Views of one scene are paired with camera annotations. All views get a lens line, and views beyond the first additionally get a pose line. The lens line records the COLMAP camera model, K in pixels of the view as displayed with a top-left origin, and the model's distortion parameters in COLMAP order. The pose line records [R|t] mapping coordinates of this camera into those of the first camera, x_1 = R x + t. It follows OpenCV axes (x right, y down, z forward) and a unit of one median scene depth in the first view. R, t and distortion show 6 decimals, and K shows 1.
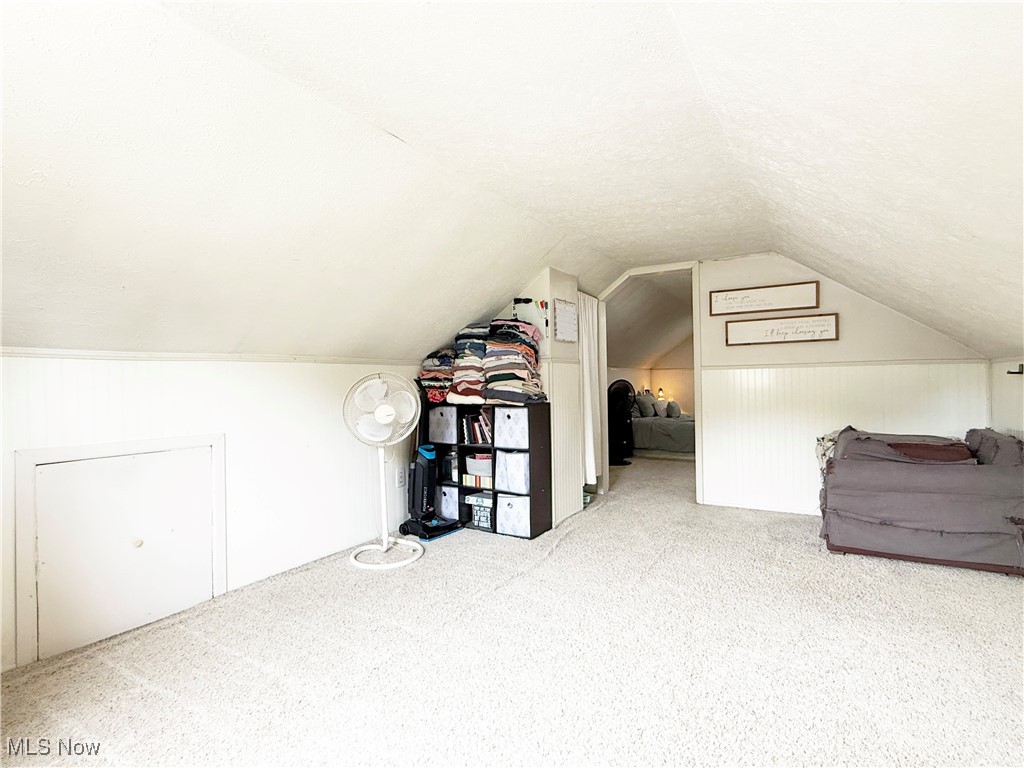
lens RADIAL K [[504.6, 0, 513.1], [0, 504.6, 385.0], [0, 0, 1]] dist [-0.001665, -0.000400]
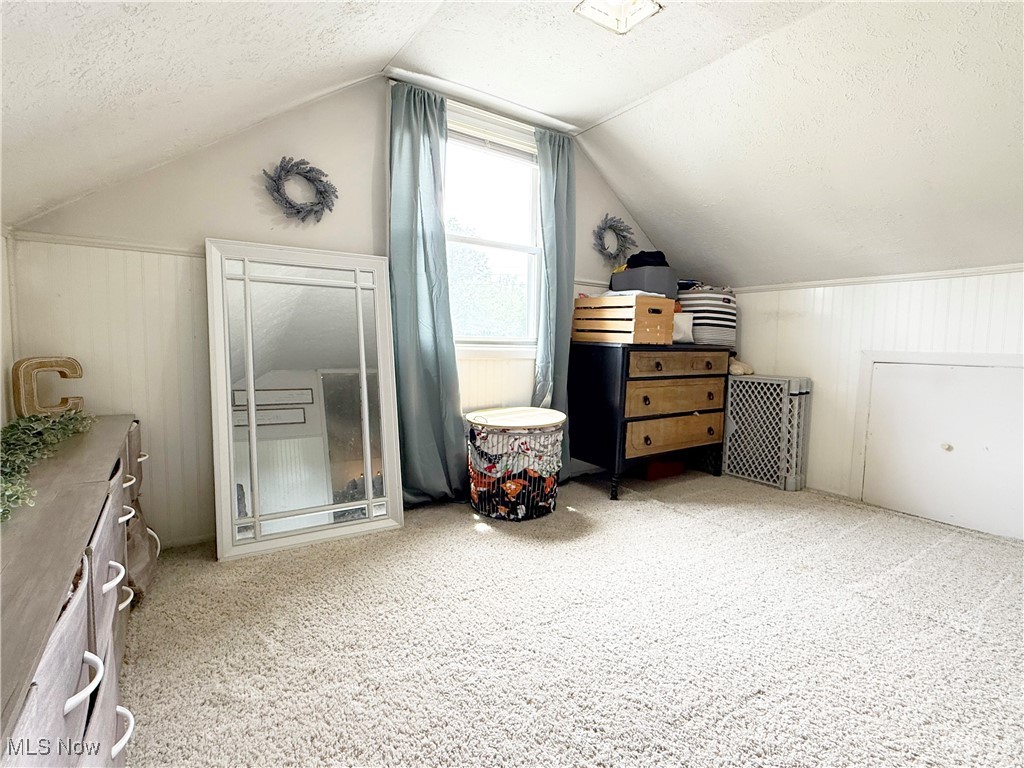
lens RADIAL K [[504.6, 0, 512.9], [0, 504.6, 383.8], [0, 0, 1]] dist [-0.001665, -0.000400]
pose [[-0.435865, 0.073477, -0.897008, 0.669355], [-0.018041, 0.995748, 0.090331, 0.102735], [0.899831, 0.055555, -0.432686, 0.655583]]
